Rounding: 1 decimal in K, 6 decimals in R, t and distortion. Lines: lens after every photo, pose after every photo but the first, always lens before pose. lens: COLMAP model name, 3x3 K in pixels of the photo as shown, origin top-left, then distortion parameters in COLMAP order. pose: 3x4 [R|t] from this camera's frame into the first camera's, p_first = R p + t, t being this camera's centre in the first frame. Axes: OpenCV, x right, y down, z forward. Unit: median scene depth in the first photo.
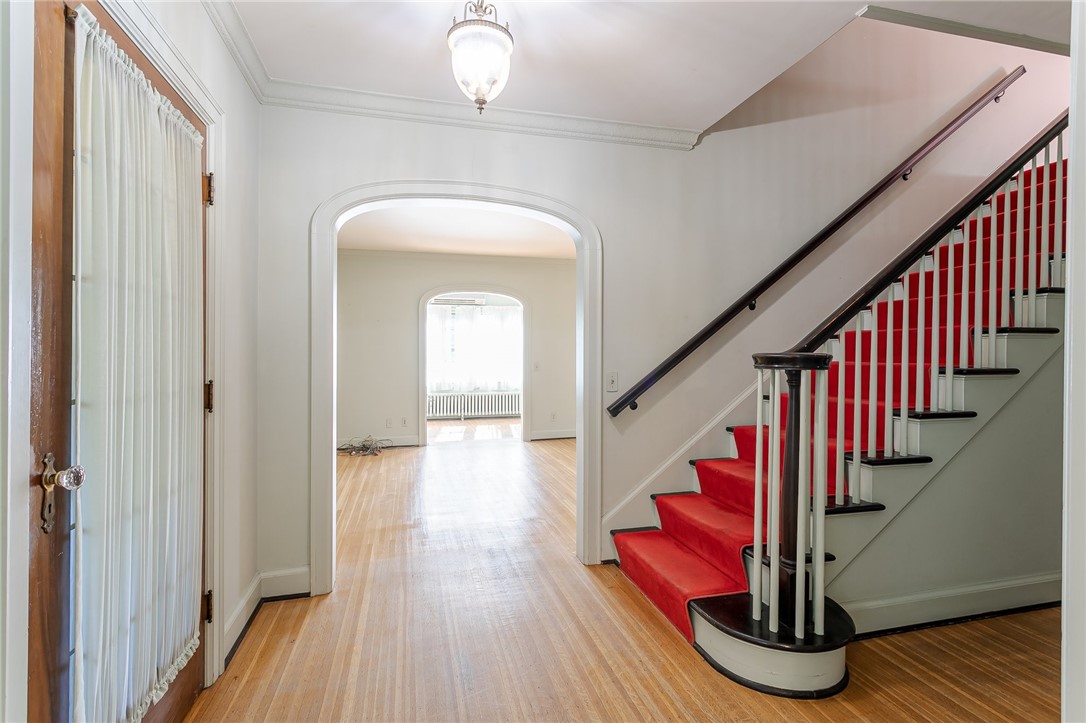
lens RADIAL K [[515.6, 0, 532.1], [0, 515.6, 364.2], [0, 0, 1]] dist [0.000803, -0.000183]
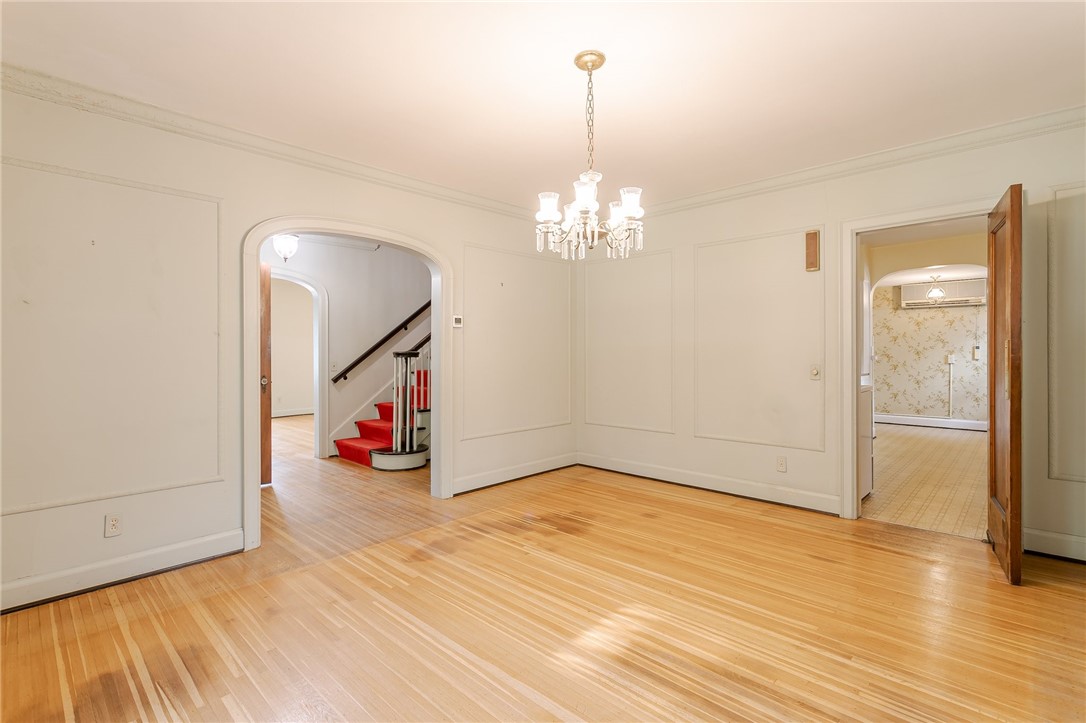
lens RADIAL K [[515.6, 0, 539.0], [0, 515.6, 354.6], [0, 0, 1]] dist [0.000803, -0.000183]
pose [[0.846830, -0.006323, 0.531826, -0.237291], [0.013445, 0.999864, -0.009521, 0.020157], [-0.531693, 0.015213, 0.846800, -1.129786]]
